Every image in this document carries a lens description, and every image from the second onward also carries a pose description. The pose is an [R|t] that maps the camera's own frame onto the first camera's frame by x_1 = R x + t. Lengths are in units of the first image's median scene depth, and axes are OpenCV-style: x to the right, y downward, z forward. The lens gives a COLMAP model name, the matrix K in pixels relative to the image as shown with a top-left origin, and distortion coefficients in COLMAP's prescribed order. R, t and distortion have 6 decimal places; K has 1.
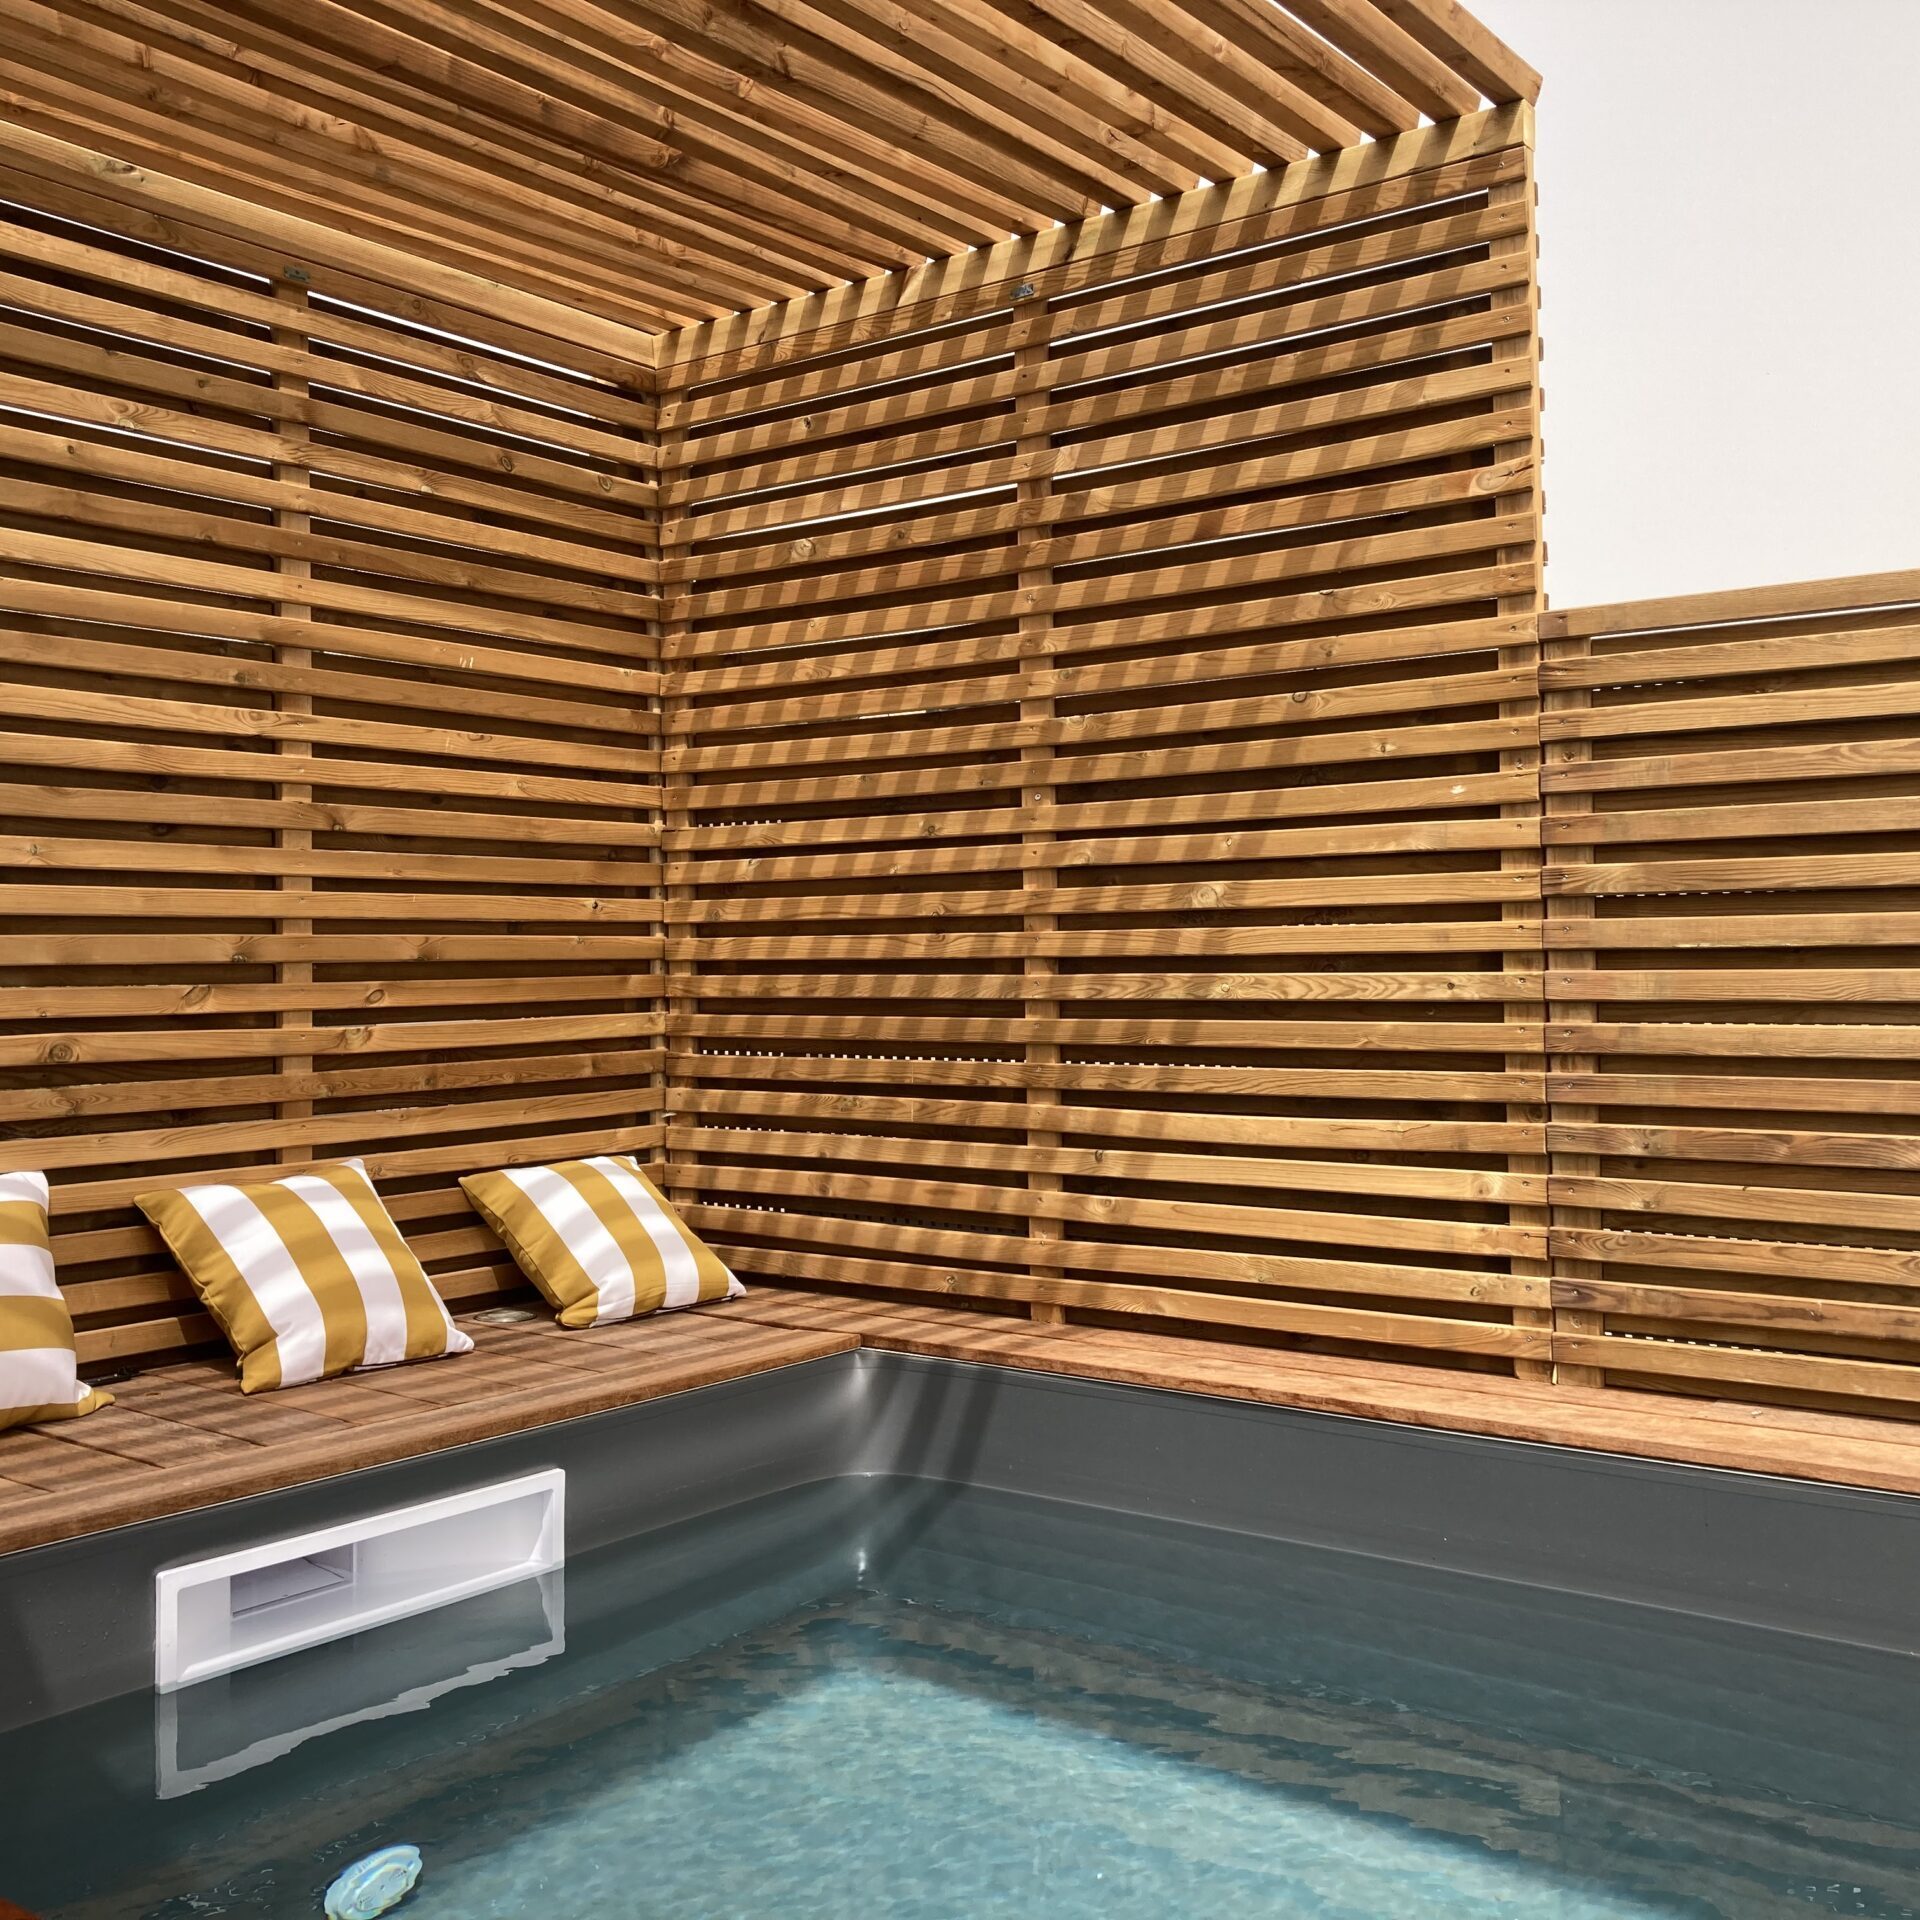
lens RADIAL K [[2109.6, 0, 949.2], [0, 2109.6, 931.3], [0, 0, 1]] dist [0.073042, -0.162716]
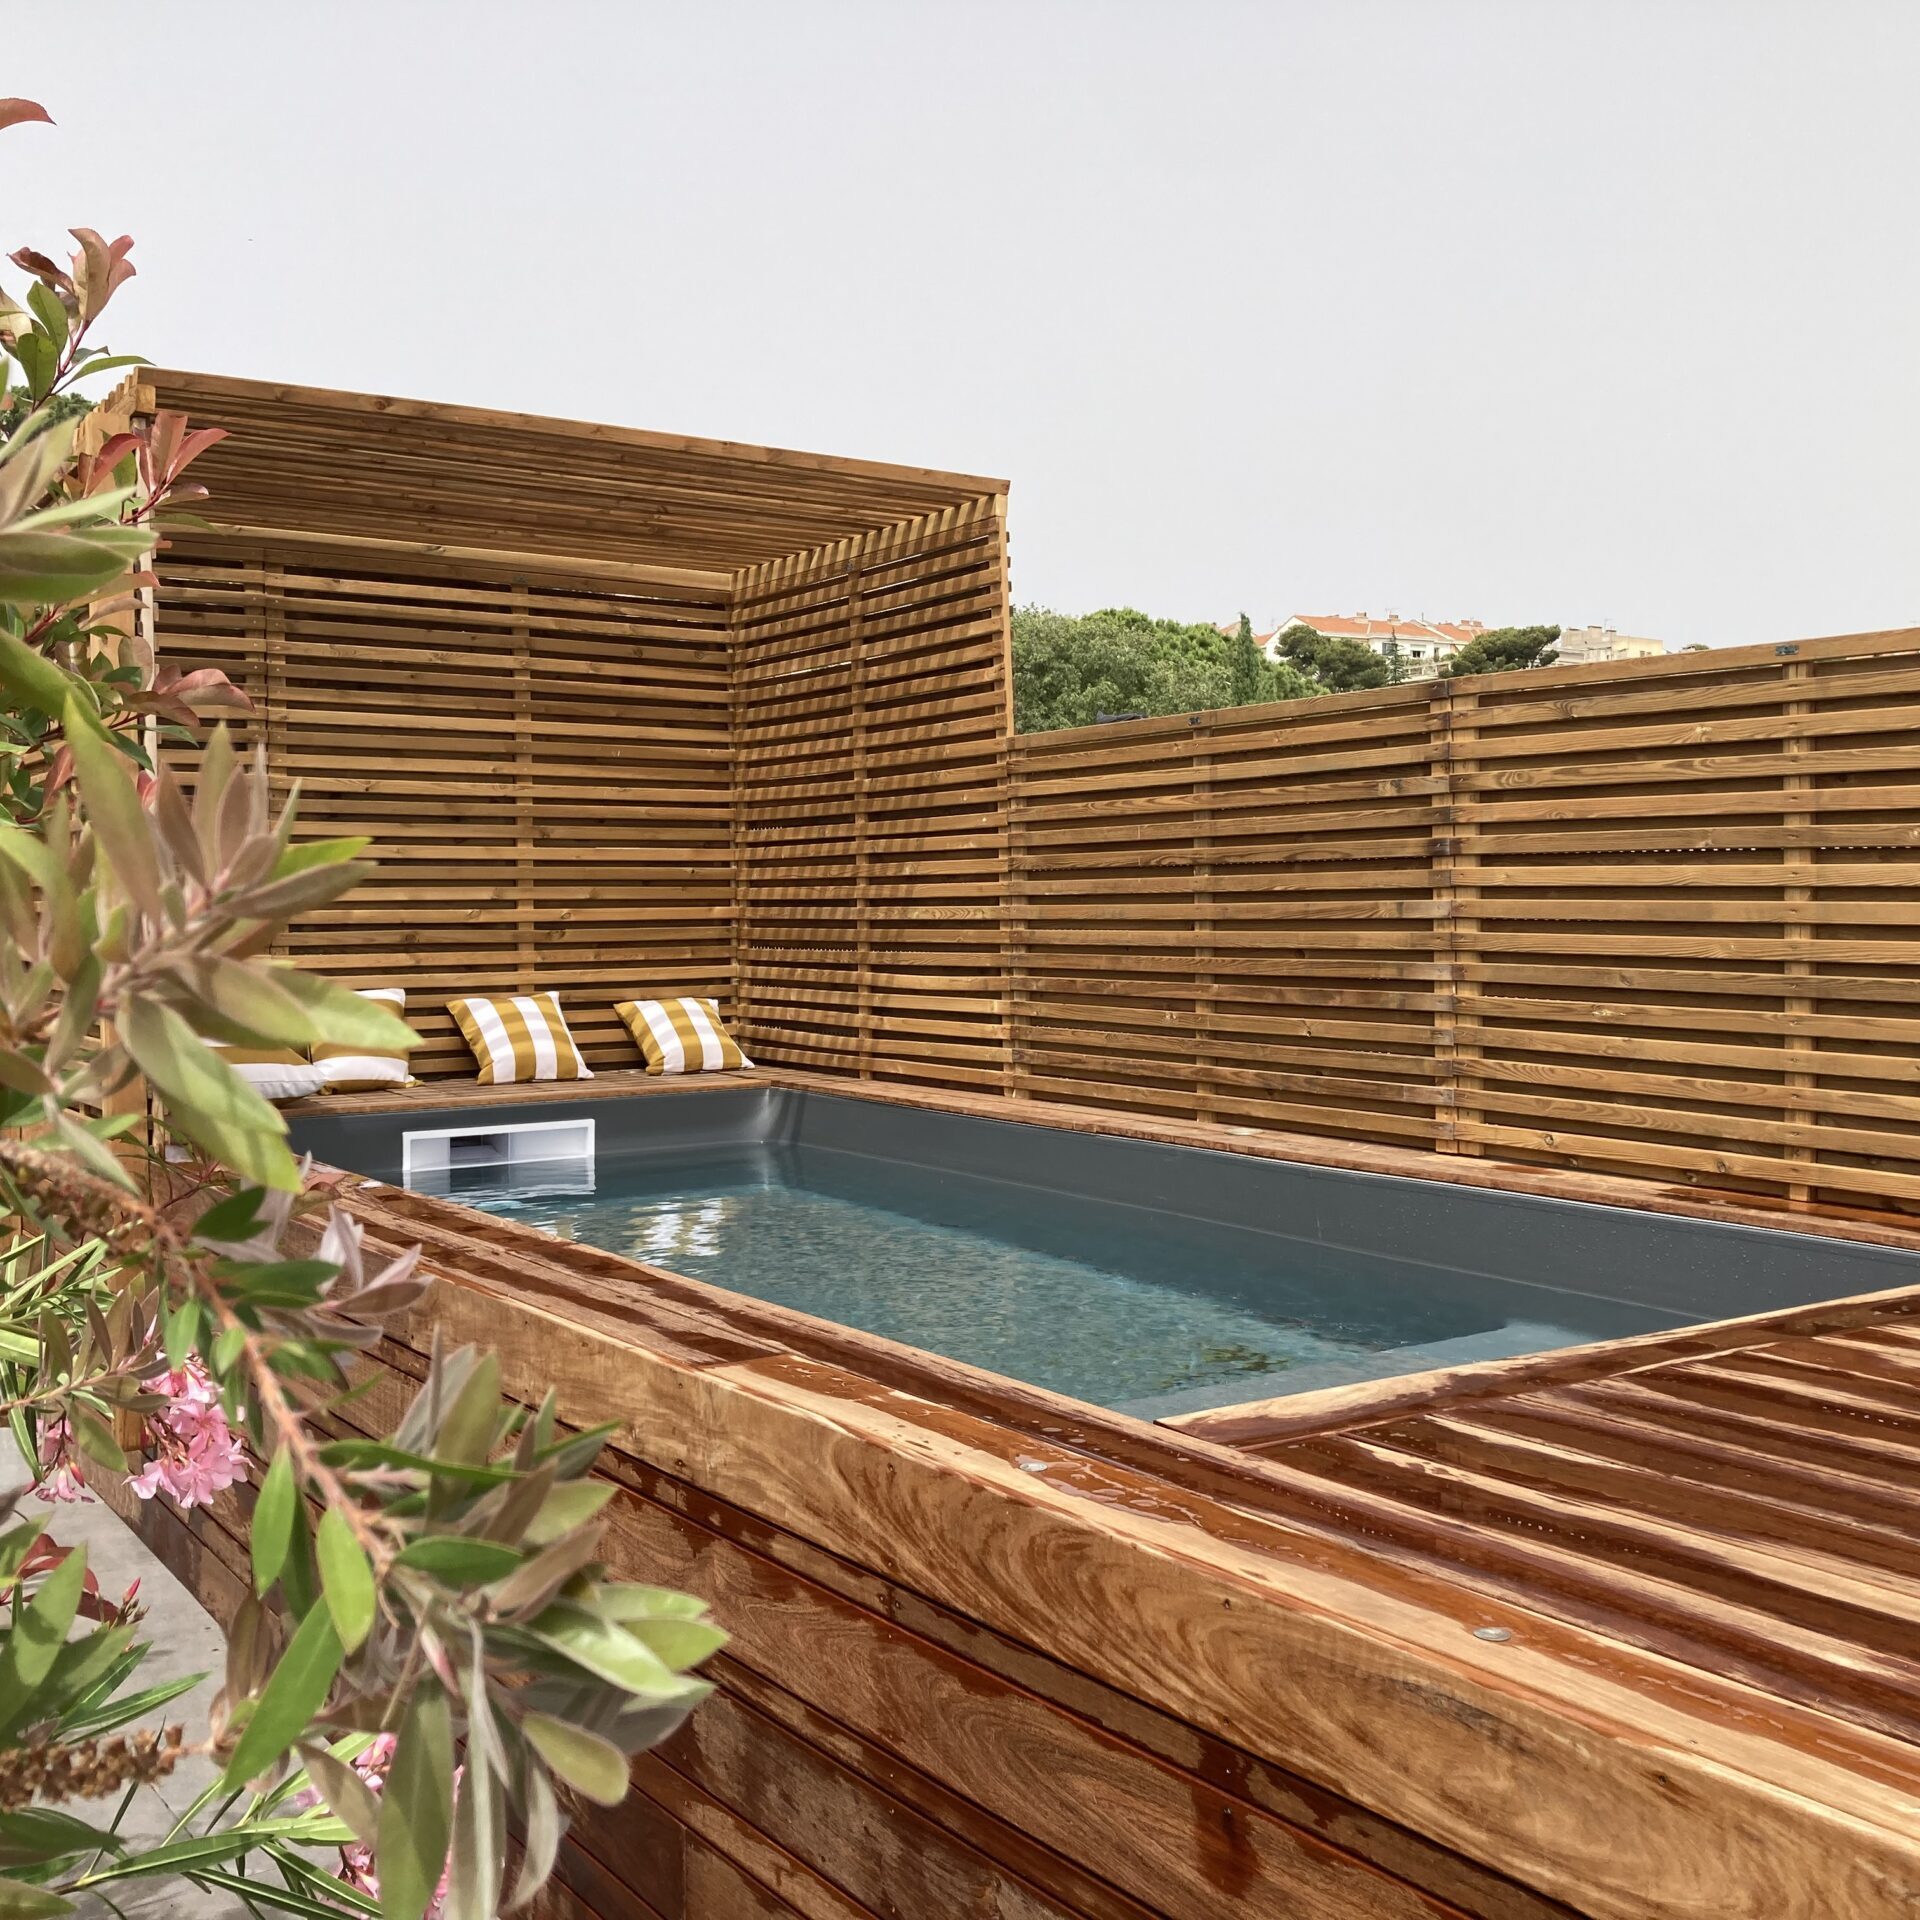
lens RADIAL K [[2073.1, 0, 960.0], [0, 2073.1, 960.0], [0, 0, 1]] dist [0.128748, -0.306631]
pose [[0.948447, 0.011220, -0.316738, 0.807428], [0.002493, 0.999078, 0.042857, -0.014397], [0.316927, -0.041437, 0.947544, -0.899971]]
